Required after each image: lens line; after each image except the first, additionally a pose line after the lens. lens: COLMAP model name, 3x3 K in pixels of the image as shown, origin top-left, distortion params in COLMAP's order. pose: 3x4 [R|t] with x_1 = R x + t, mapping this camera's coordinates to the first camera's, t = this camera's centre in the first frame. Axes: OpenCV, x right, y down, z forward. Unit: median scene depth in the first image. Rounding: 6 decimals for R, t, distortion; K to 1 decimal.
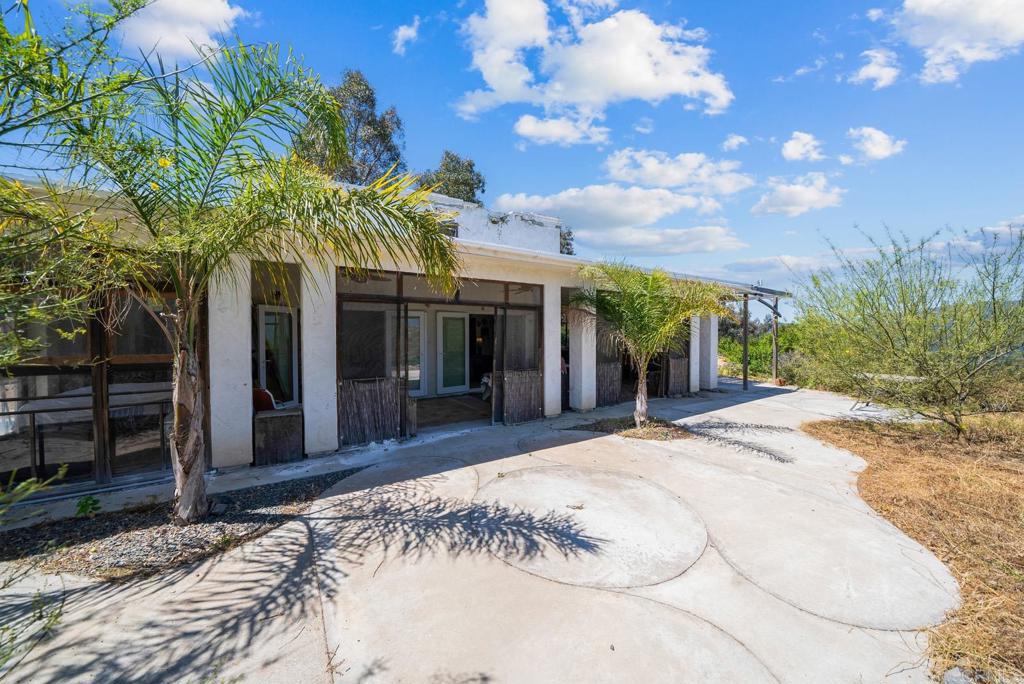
lens RADIAL K [[362.0, 0, 512.0], [0, 362.0, 342.0], [0, 0, 1]] dist [-0.015207, 0.000083]
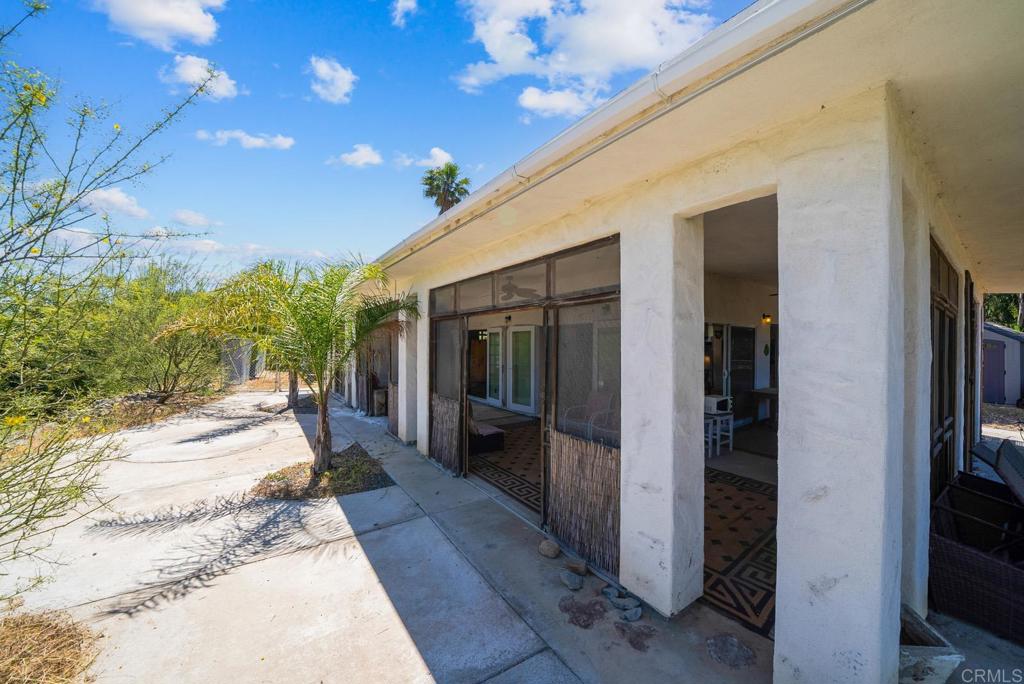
lens RADIAL K [[362.0, 0, 512.0], [0, 362.0, 342.0], [0, 0, 1]] dist [-0.015207, 0.000083]
pose [[0.032559, 0.004094, -0.999461, 1.456458], [-0.030853, 0.999519, 0.003089, -0.081047], [0.998993, 0.030736, 0.032670, 1.739568]]
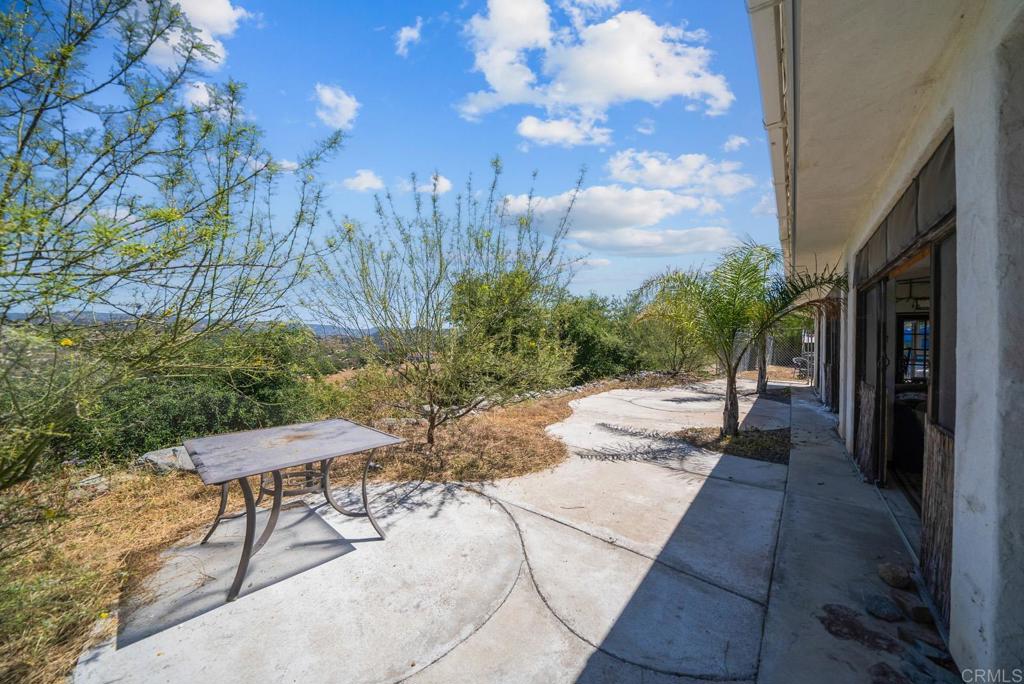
lens RADIAL K [[362.0, 0, 512.0], [0, 362.0, 342.0], [0, 0, 1]] dist [-0.015207, 0.000083]
pose [[-0.953564, 0.007307, -0.301100, 1.436253], [-0.003002, 0.999425, 0.033762, -0.035849], [0.301174, 0.033098, -0.952995, 2.113684]]
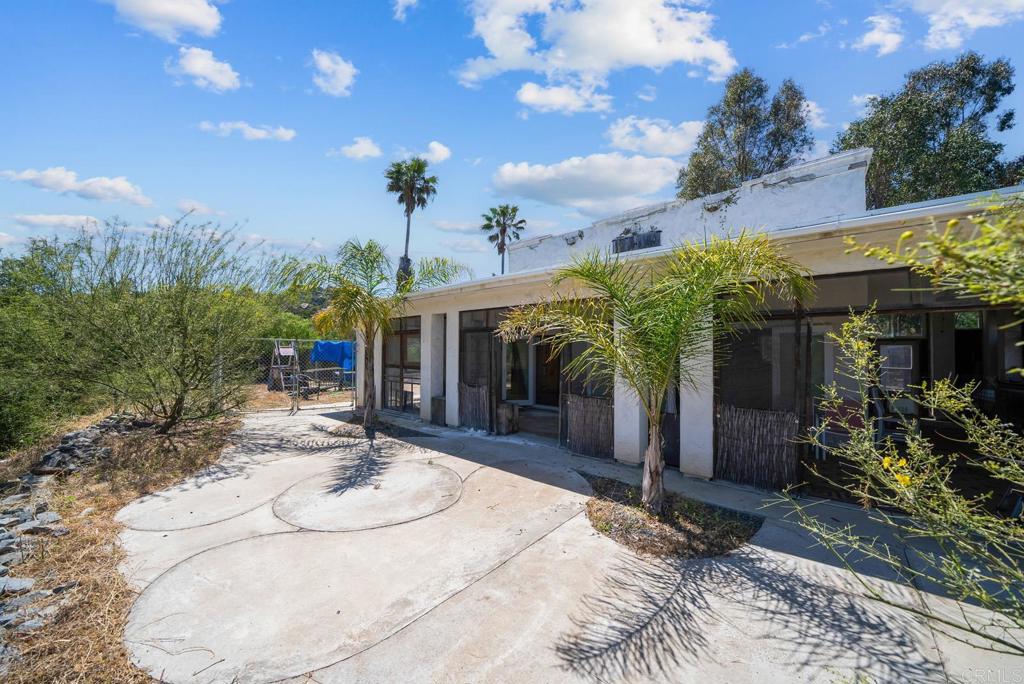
lens RADIAL K [[357.6, 0, 510.8], [0, 357.6, 360.7], [0, 0, 1]] dist [-0.020155, 0.000232]
pose [[0.275901, 0.021753, -0.960940, 1.075932], [-0.027659, 0.999510, 0.014685, -0.024618], [0.960788, 0.022527, 0.276367, 0.761837]]
